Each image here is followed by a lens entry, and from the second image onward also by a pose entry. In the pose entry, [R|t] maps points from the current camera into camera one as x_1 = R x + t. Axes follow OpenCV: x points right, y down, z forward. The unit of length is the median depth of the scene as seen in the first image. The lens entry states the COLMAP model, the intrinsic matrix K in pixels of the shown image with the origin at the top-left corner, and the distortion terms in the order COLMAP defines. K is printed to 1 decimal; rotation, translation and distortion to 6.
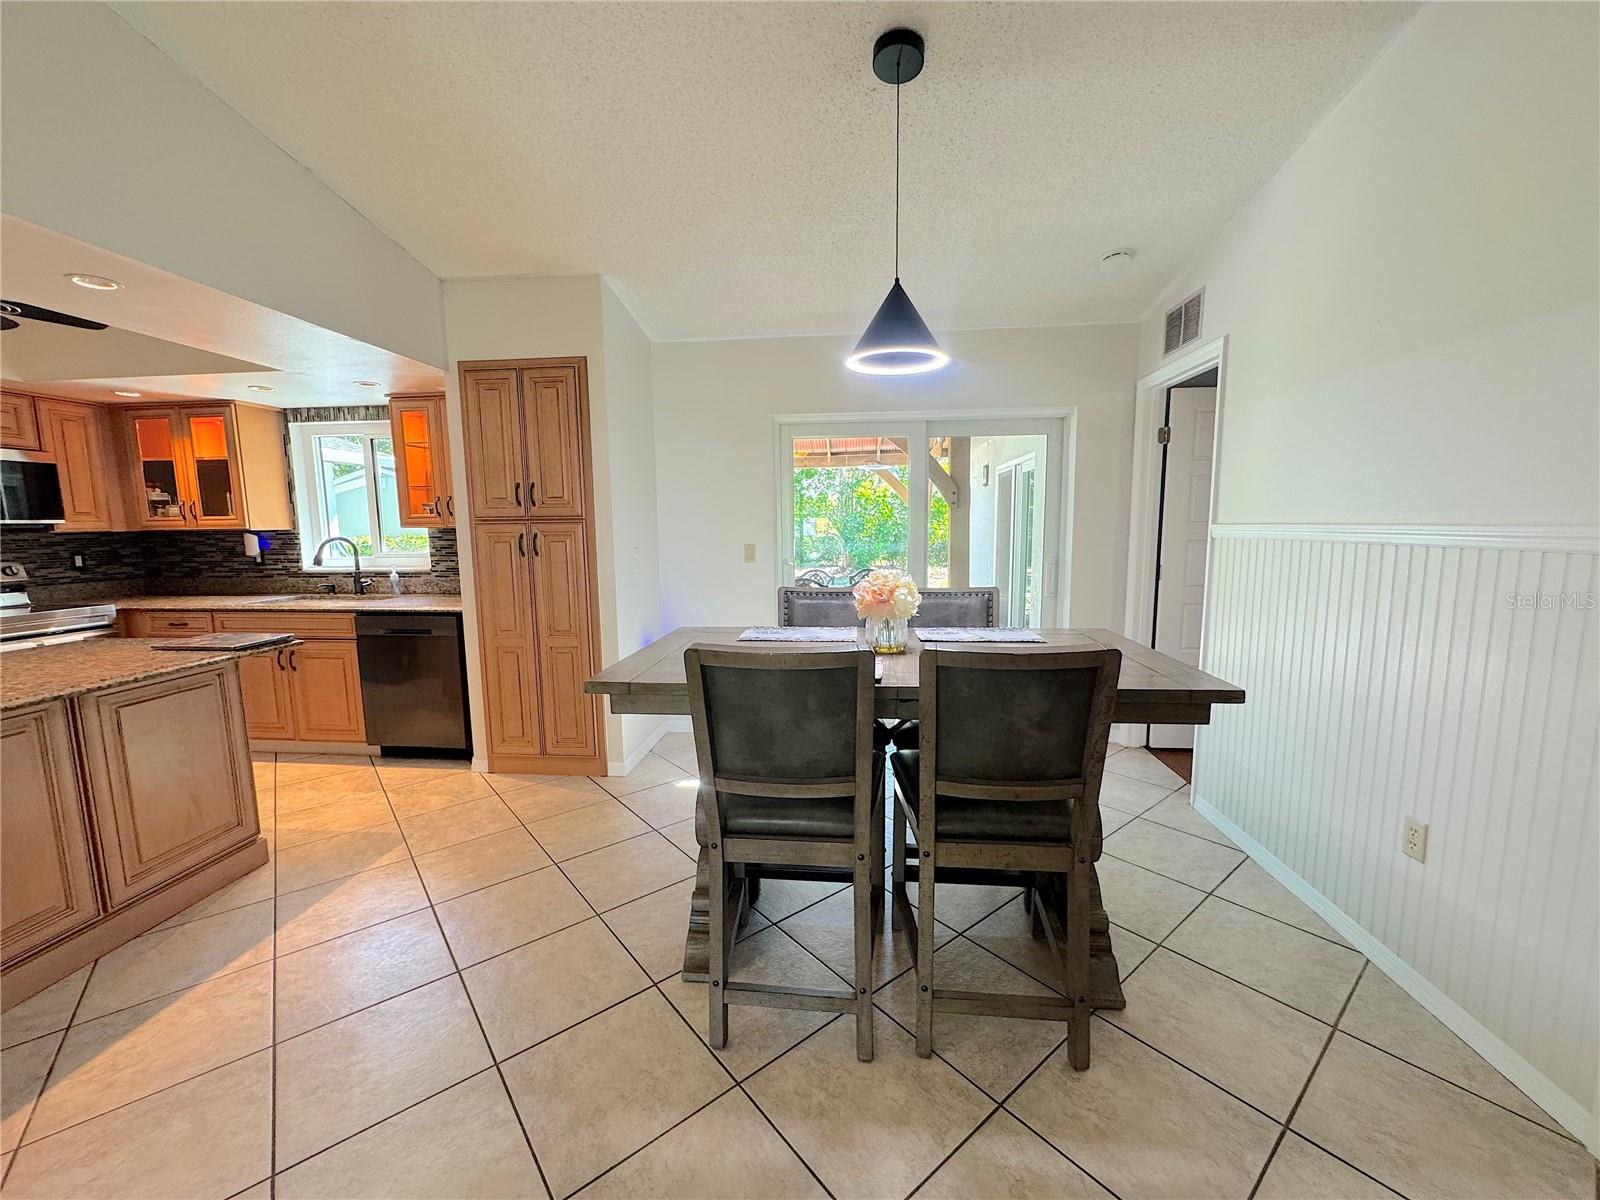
lens RADIAL K [[638.4, 0, 801.3], [0, 638.4, 601.0], [0, 0, 1]] dist [-0.005319, 0.001327]
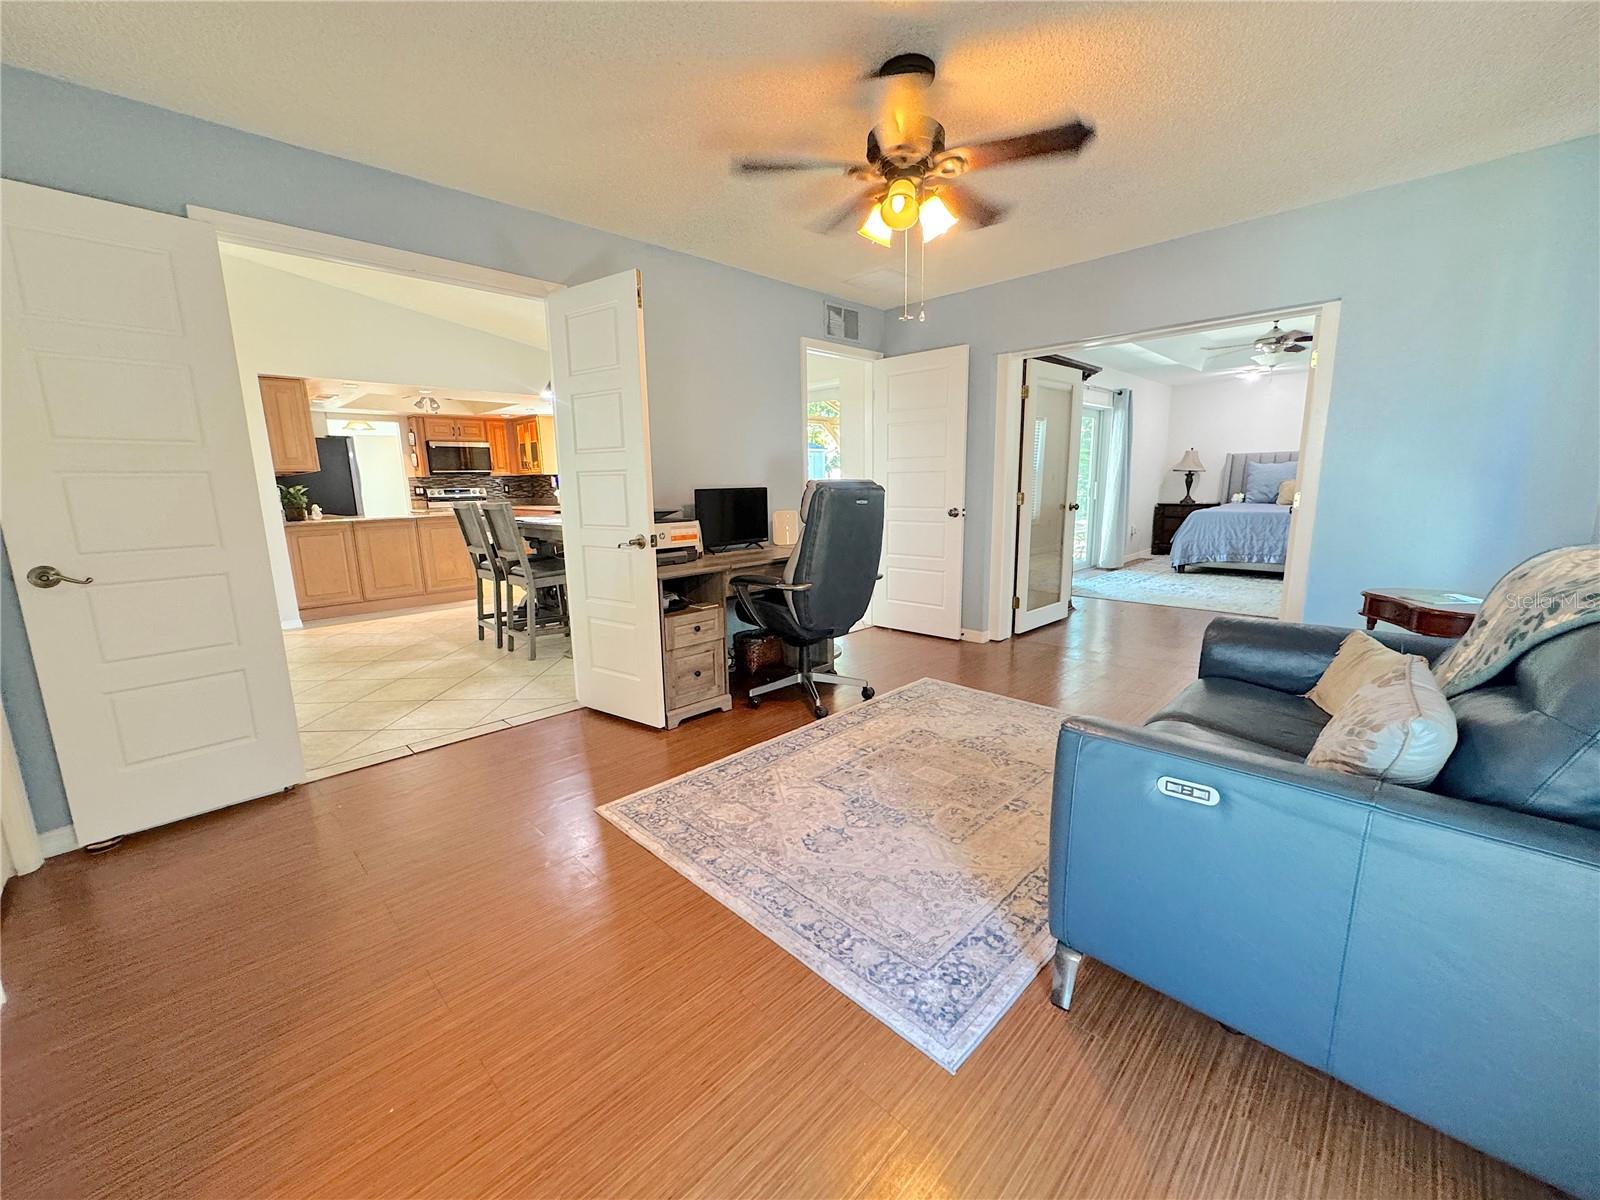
lens RADIAL K [[638.4, 0, 799.3], [0, 638.4, 604.5], [0, 0, 1]] dist [-0.005319, 0.001327]
pose [[0.778987, 0.114503, -0.616497, 1.216856], [-0.066119, 0.992704, 0.100830, 0.052636], [0.623545, -0.037784, 0.780874, -0.172541]]
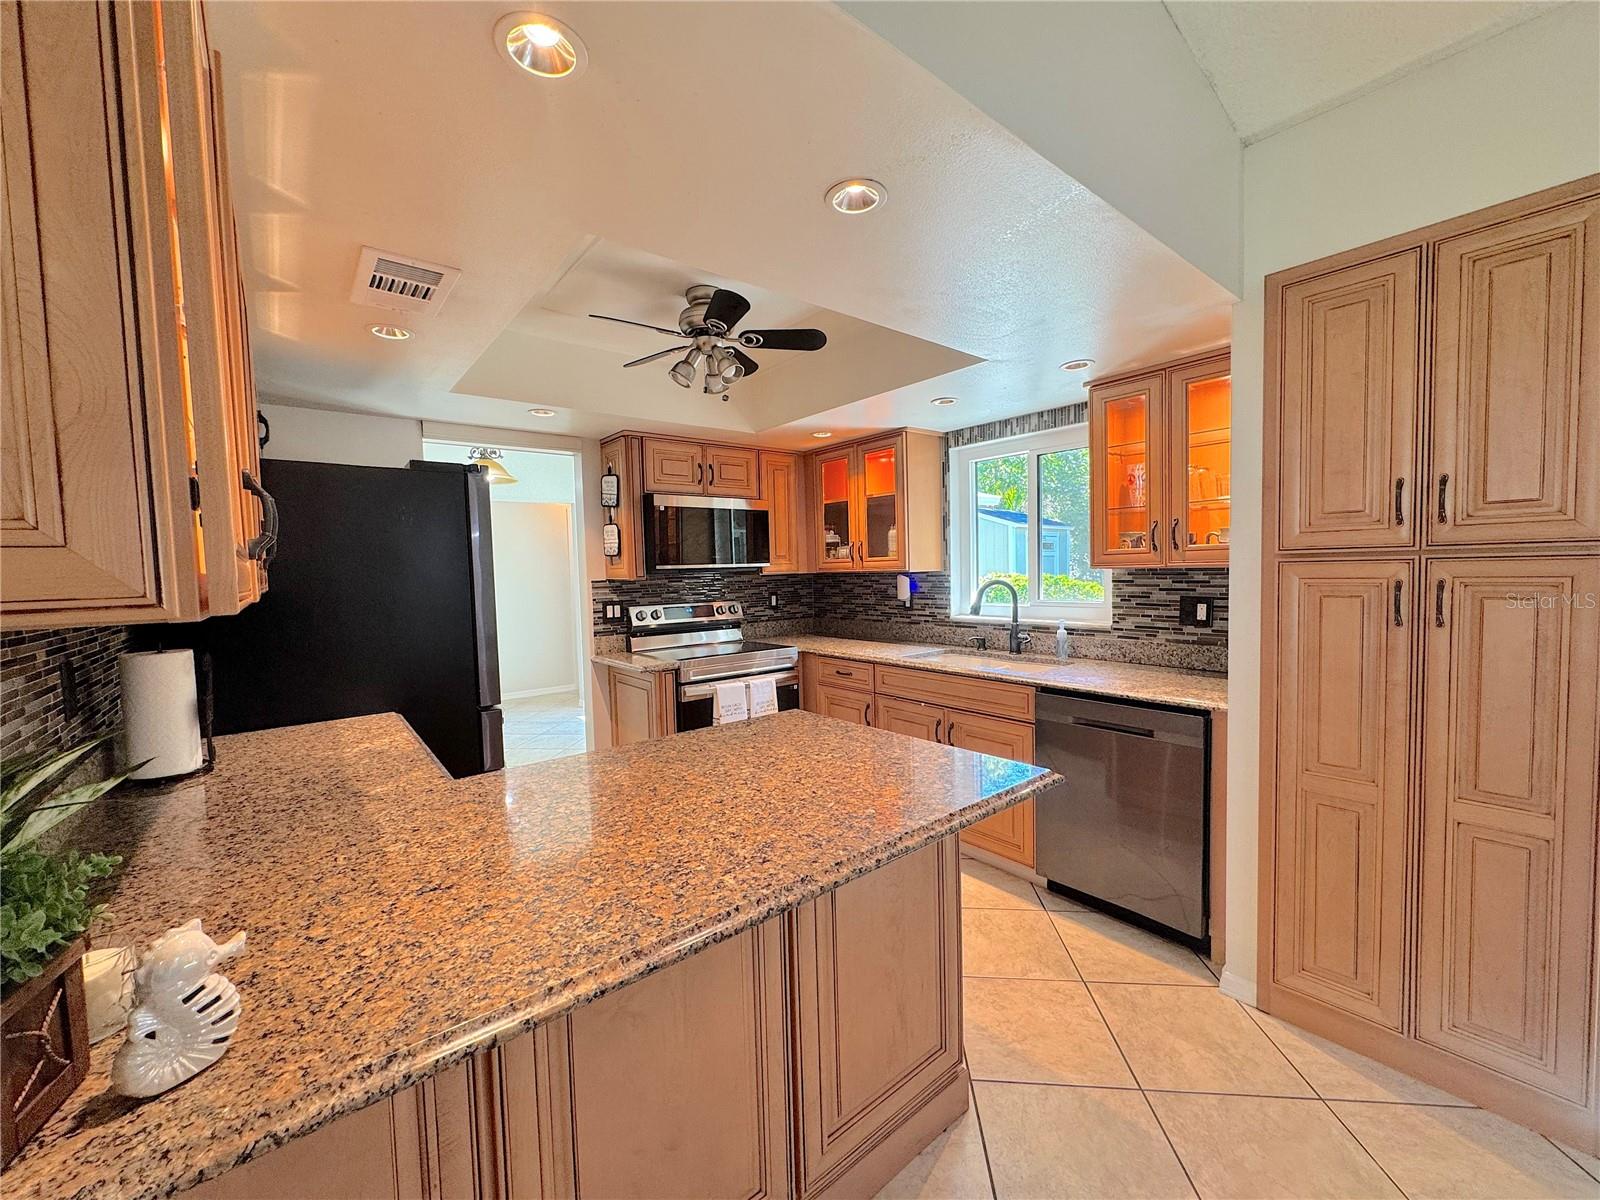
lens RADIAL K [[638.4, 0, 799.9], [0, 638.4, 600.8], [0, 0, 1]] dist [-0.005319, 0.001327]
pose [[0.707308, 0.029612, -0.706285, -0.349791], [-0.069195, 0.997224, -0.027485, -0.036904], [0.703511, 0.068312, 0.707393, 0.271640]]
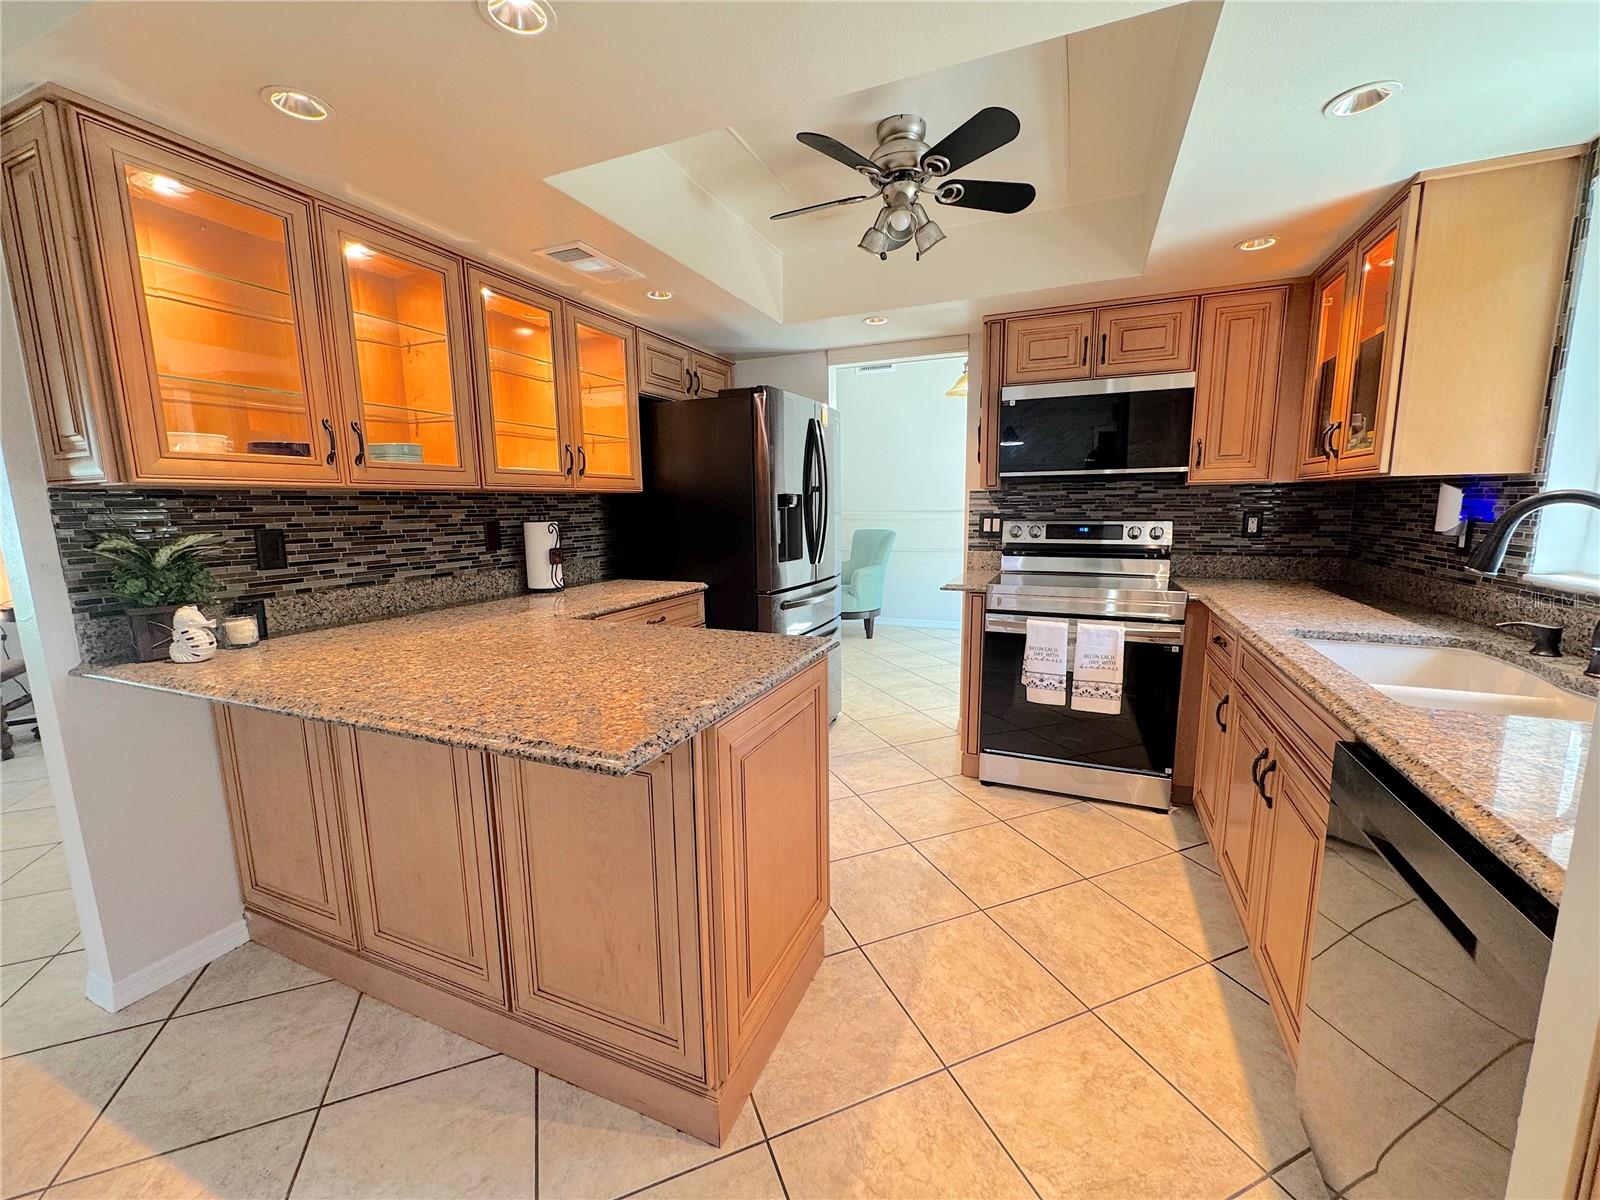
lens RADIAL K [[638.4, 0, 797.7], [0, 638.4, 601.3], [0, 0, 1]] dist [-0.005319, 0.001327]
pose [[-0.299709, 0.160721, -0.940395, -0.302508], [-0.100578, 0.974892, 0.198671, -0.072445], [0.948714, 0.154127, -0.276018, 0.746865]]
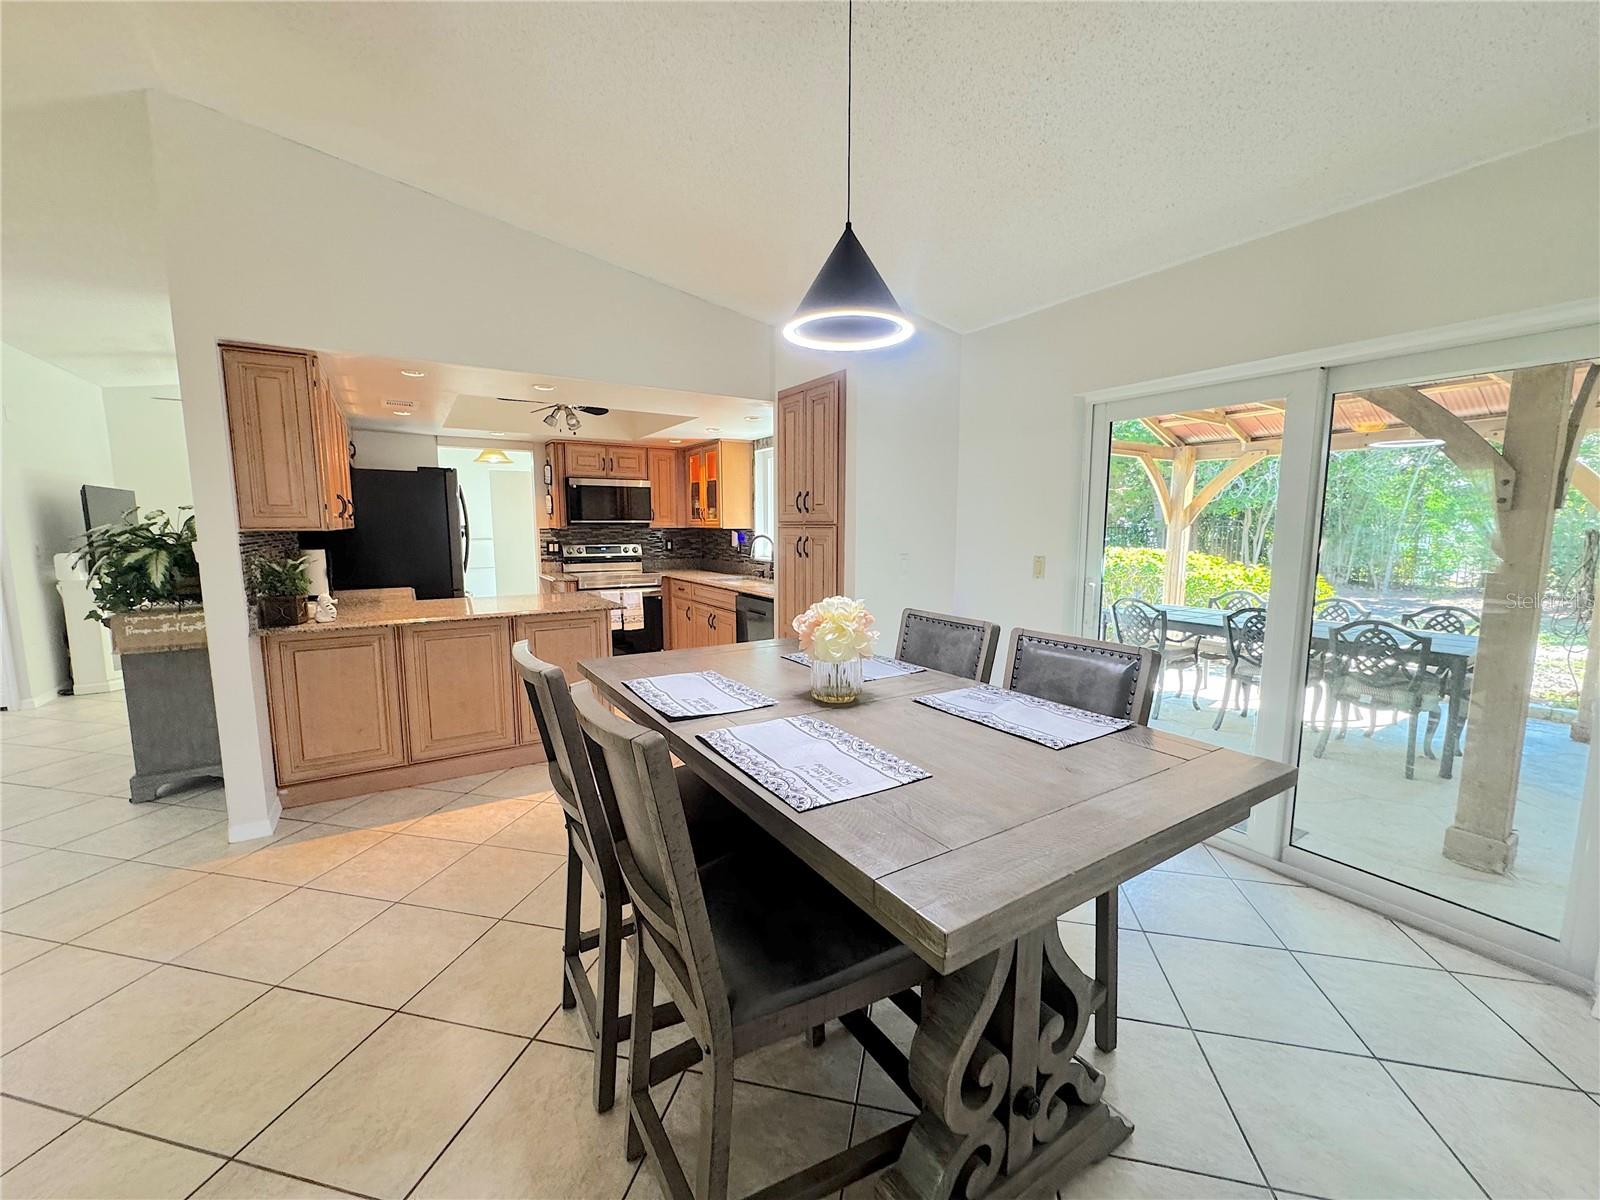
lens RADIAL K [[638.4, 0, 799.6], [0, 638.4, 603.7], [0, 0, 1]] dist [-0.005319, 0.001327]
pose [[0.616455, 0.109548, -0.779732, 0.383592], [-0.104775, 0.992881, 0.056660, -0.043491], [0.780388, 0.046768, 0.623544, 0.249502]]
